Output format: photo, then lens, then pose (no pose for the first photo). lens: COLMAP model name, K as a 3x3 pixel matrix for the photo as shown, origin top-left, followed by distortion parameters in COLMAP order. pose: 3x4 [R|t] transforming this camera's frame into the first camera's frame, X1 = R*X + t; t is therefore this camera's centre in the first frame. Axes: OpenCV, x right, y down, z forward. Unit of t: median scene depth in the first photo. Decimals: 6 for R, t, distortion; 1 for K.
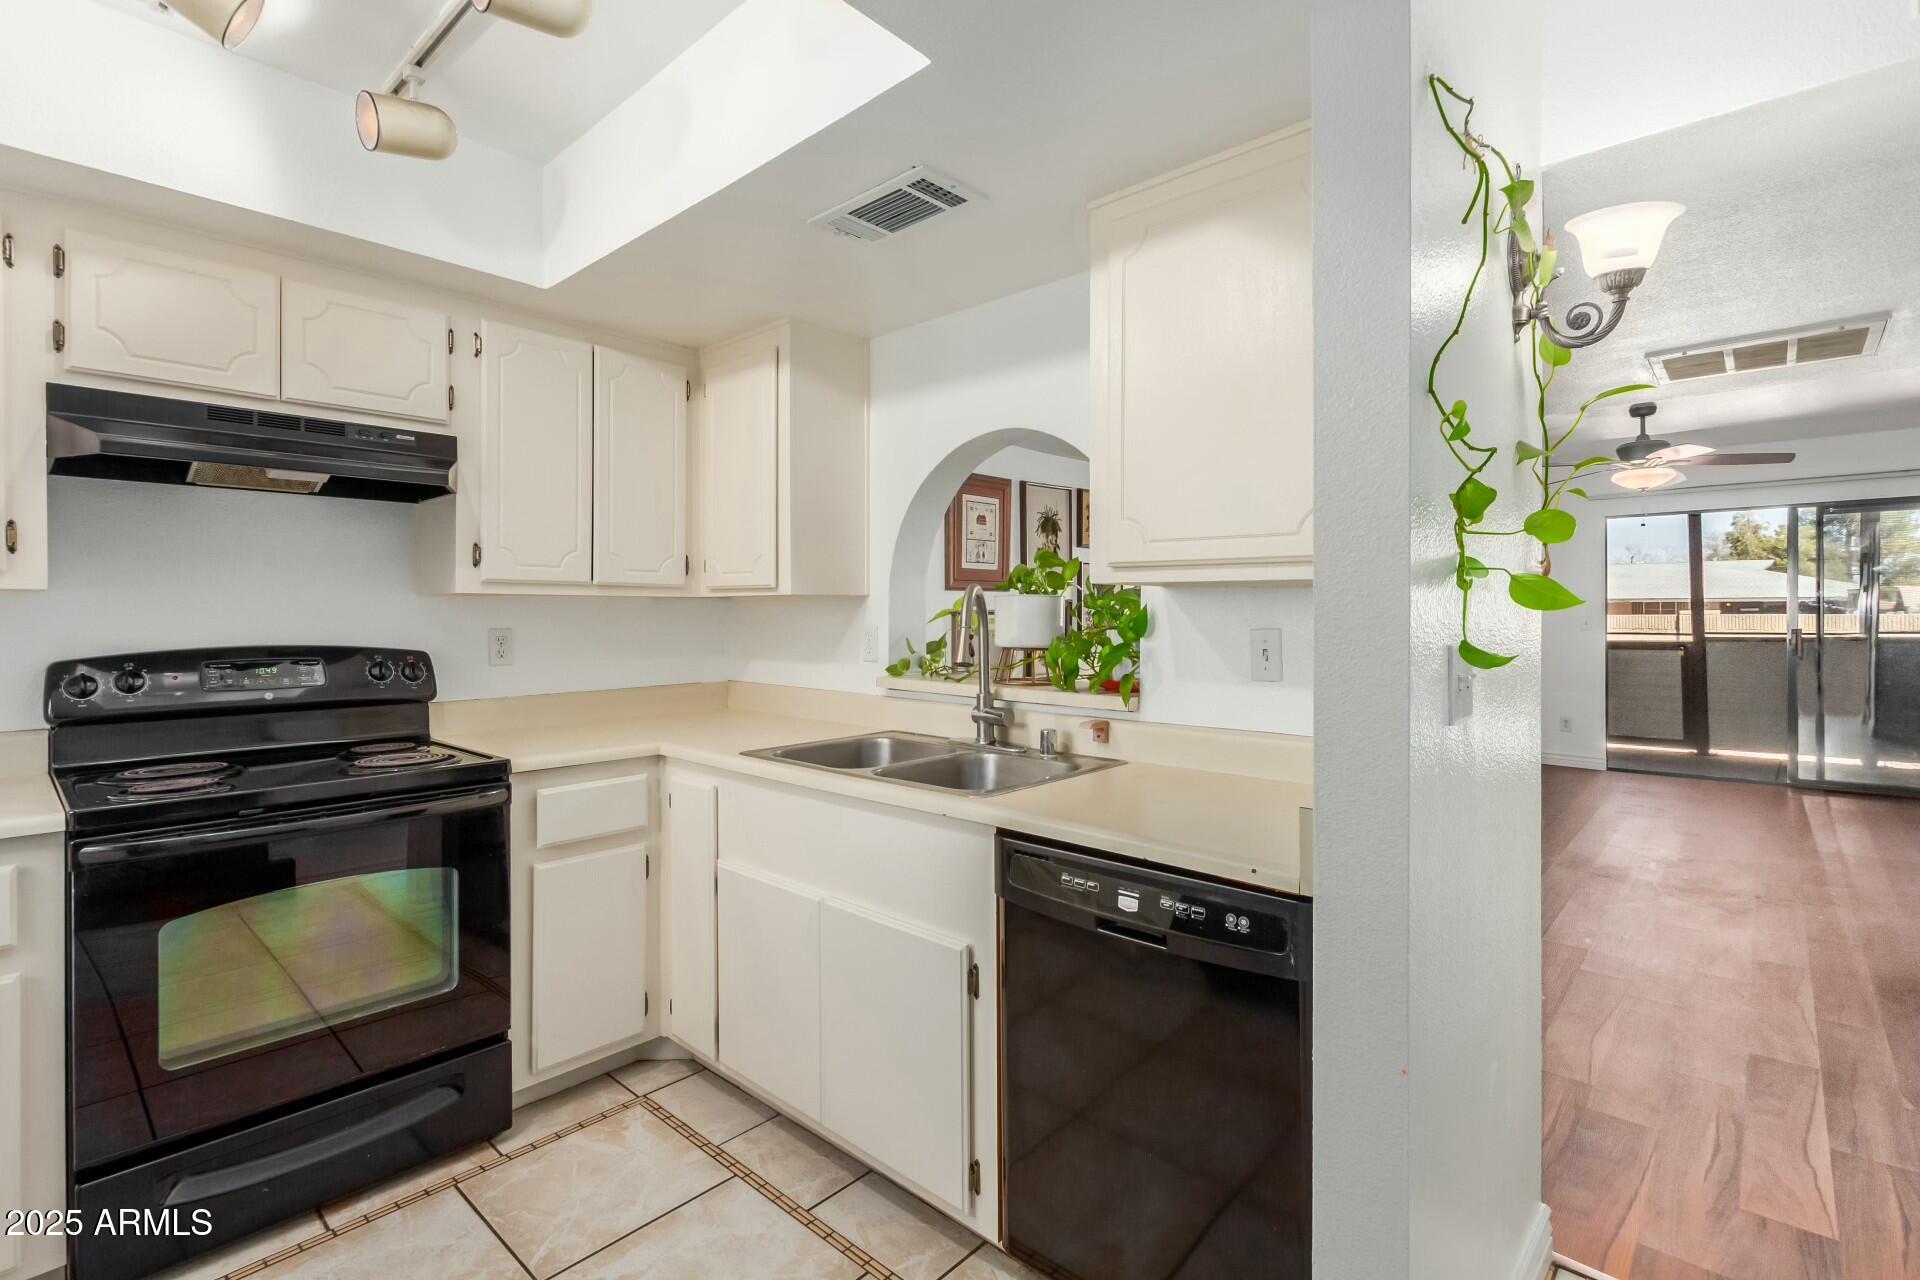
lens RADIAL K [[889.7, 0, 962.4], [0, 889.7, 625.7], [0, 0, 1]] dist [0.004097, -0.000109]
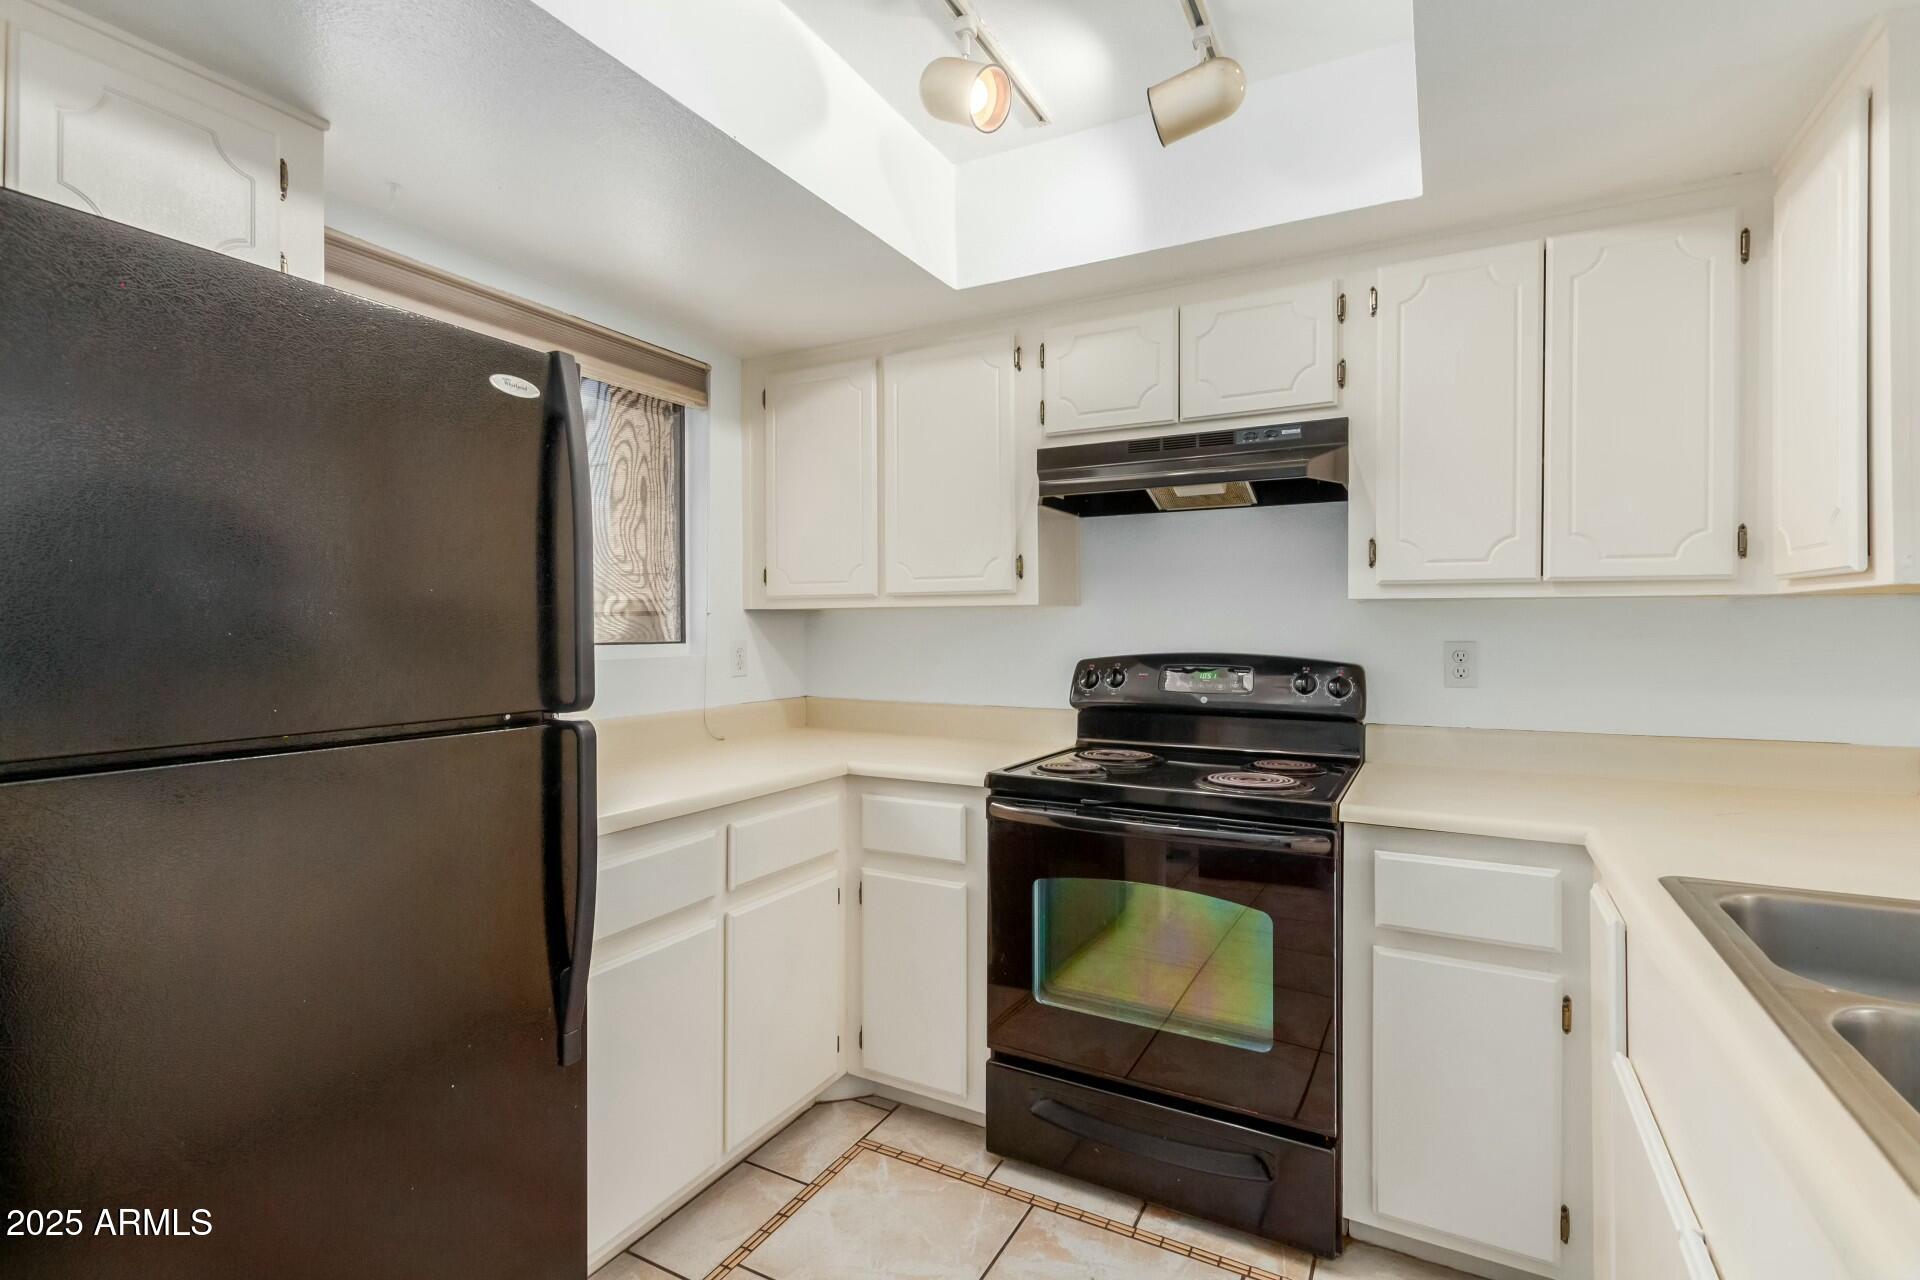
lens RADIAL K [[889.7, 0, 961.6], [0, 889.7, 627.3], [0, 0, 1]] dist [0.004097, -0.000109]
pose [[0.237756, 0.009085, -0.971282, 0.188448], [-0.010147, 0.999925, 0.006869, -0.012389], [0.971272, 0.008222, 0.237830, 0.460091]]
